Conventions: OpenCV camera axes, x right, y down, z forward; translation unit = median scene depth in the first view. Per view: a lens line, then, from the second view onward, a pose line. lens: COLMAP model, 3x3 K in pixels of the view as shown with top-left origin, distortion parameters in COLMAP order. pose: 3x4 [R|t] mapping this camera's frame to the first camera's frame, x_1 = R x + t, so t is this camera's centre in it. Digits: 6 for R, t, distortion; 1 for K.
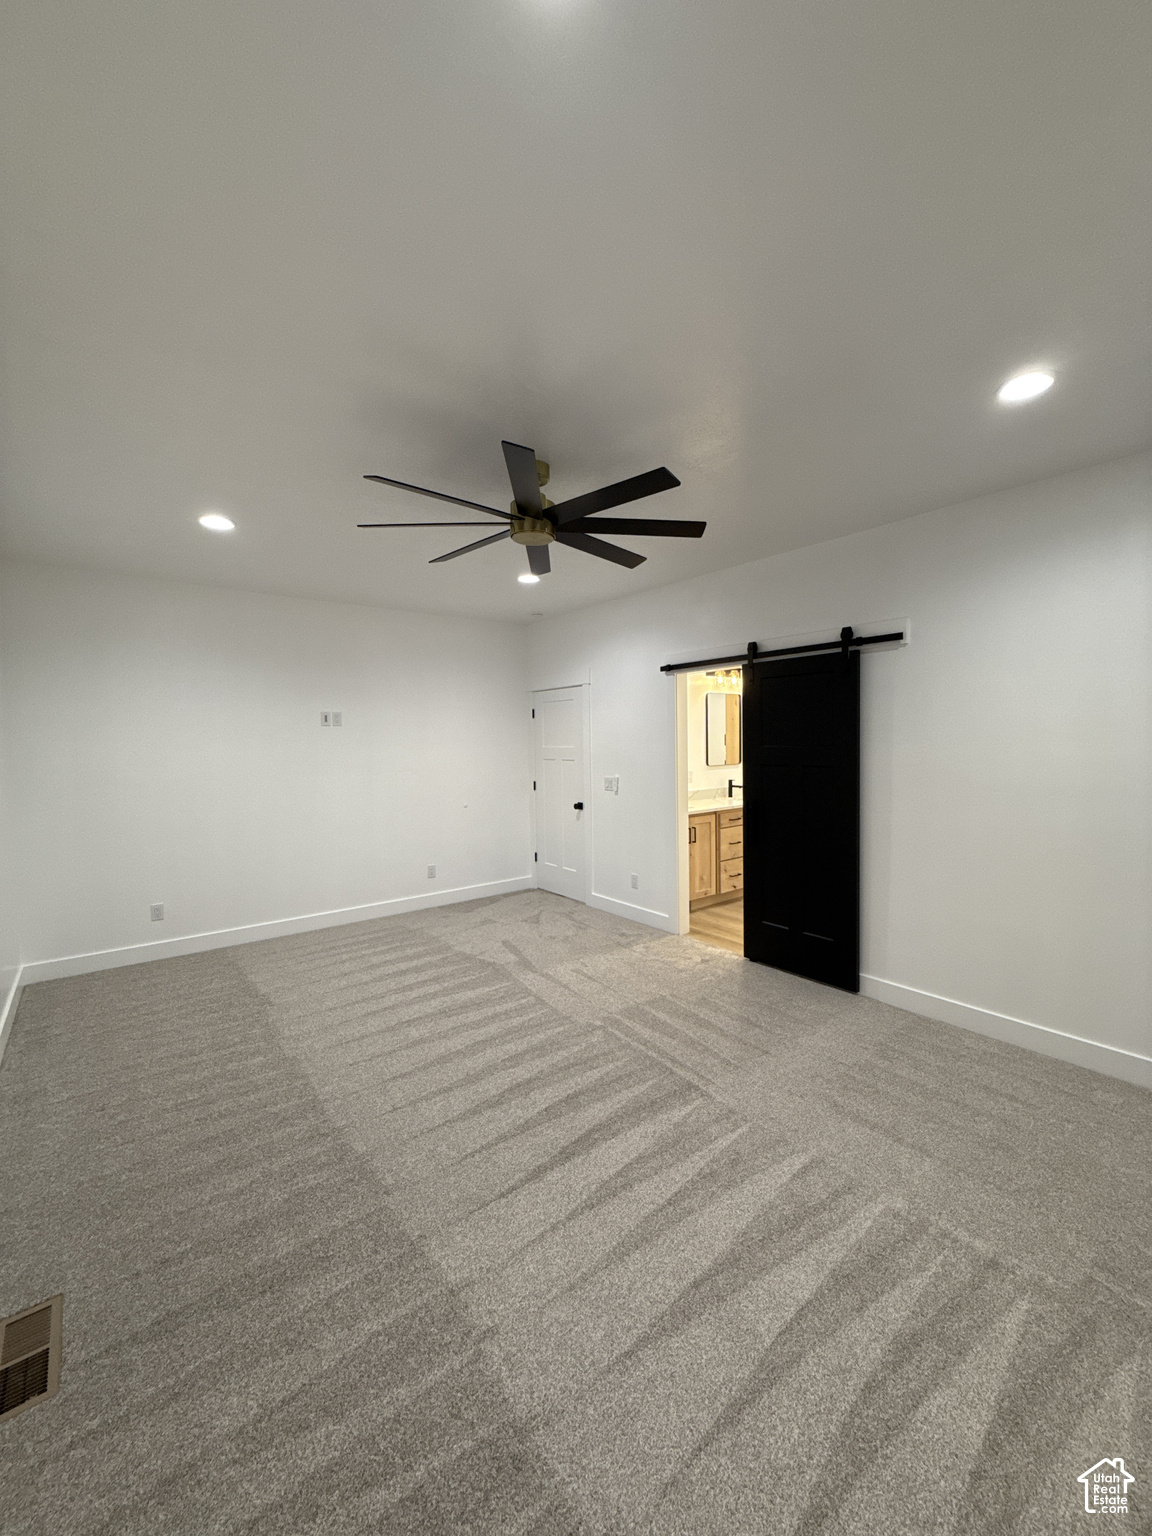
lens RADIAL K [[619.9, 0, 576.0], [0, 619.9, 768.0], [0, 0, 1]] dist [0.000997, 0.000178]
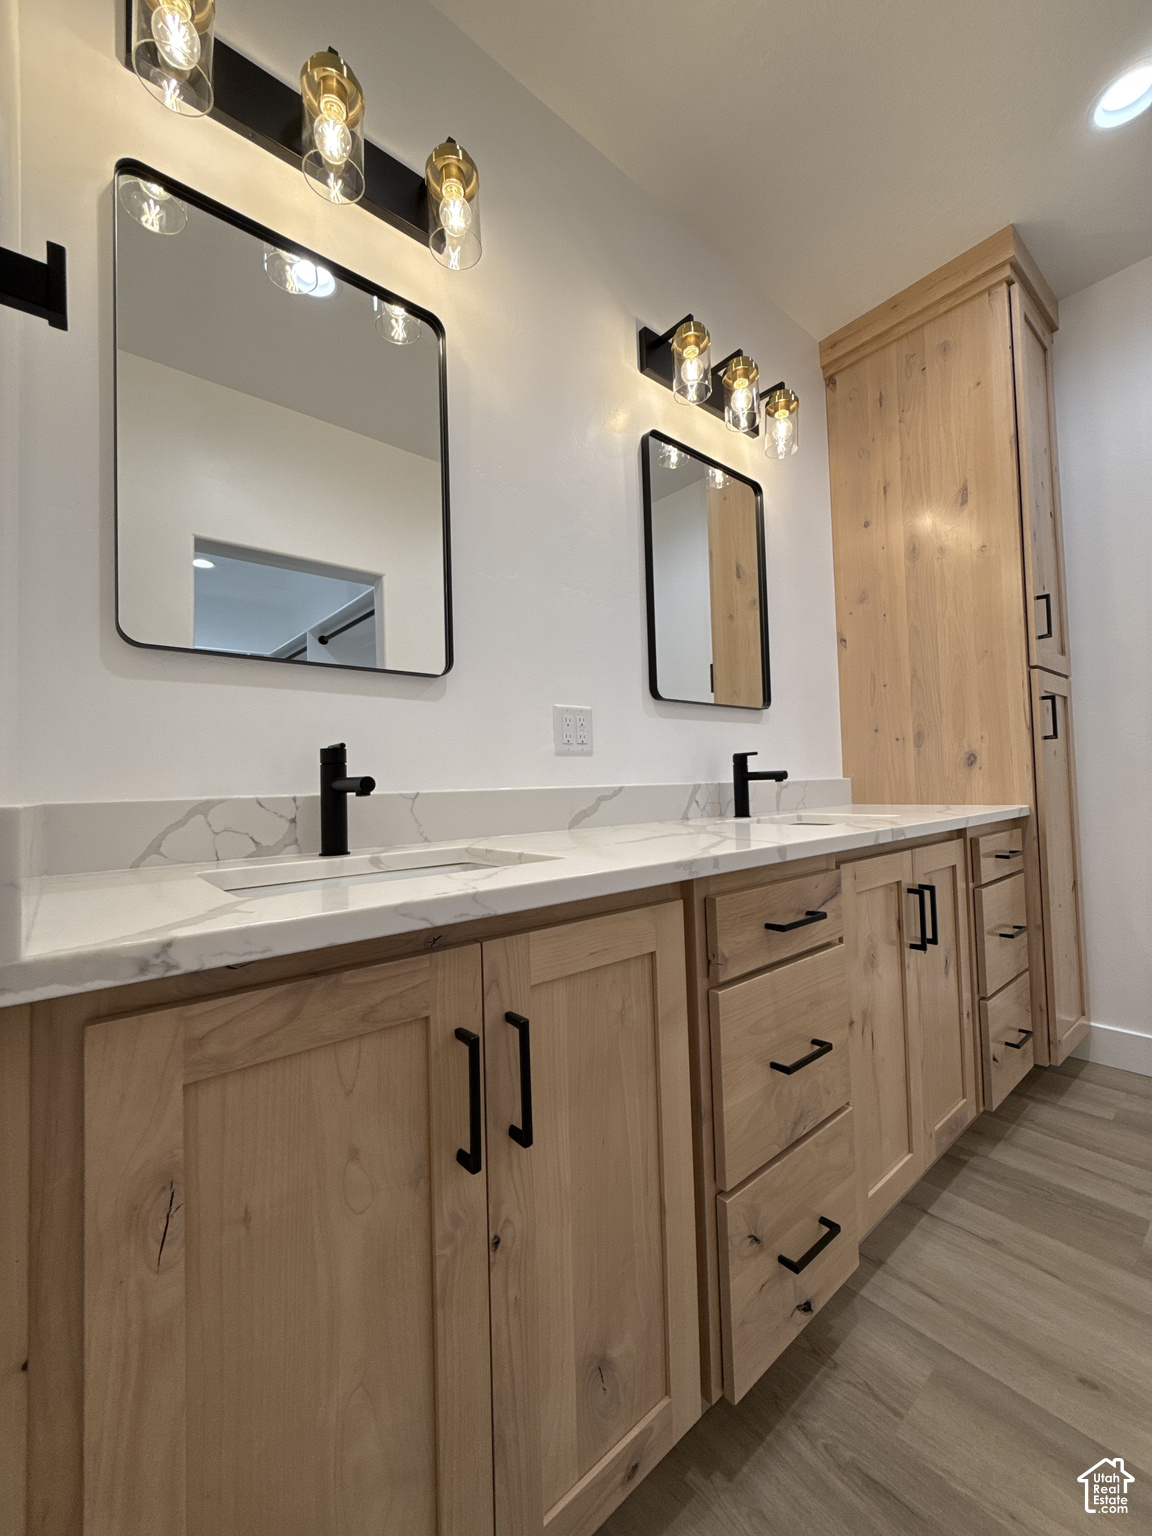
lens RADIAL K [[619.9, 0, 576.0], [0, 619.9, 768.0], [0, 0, 1]] dist [0.000997, 0.000178]
pose [[0.999310, -0.010466, 0.035641, 0.189291], [0.013052, 0.997238, -0.073112, 0.050797], [-0.034778, 0.073527, 0.996687, 0.829257]]
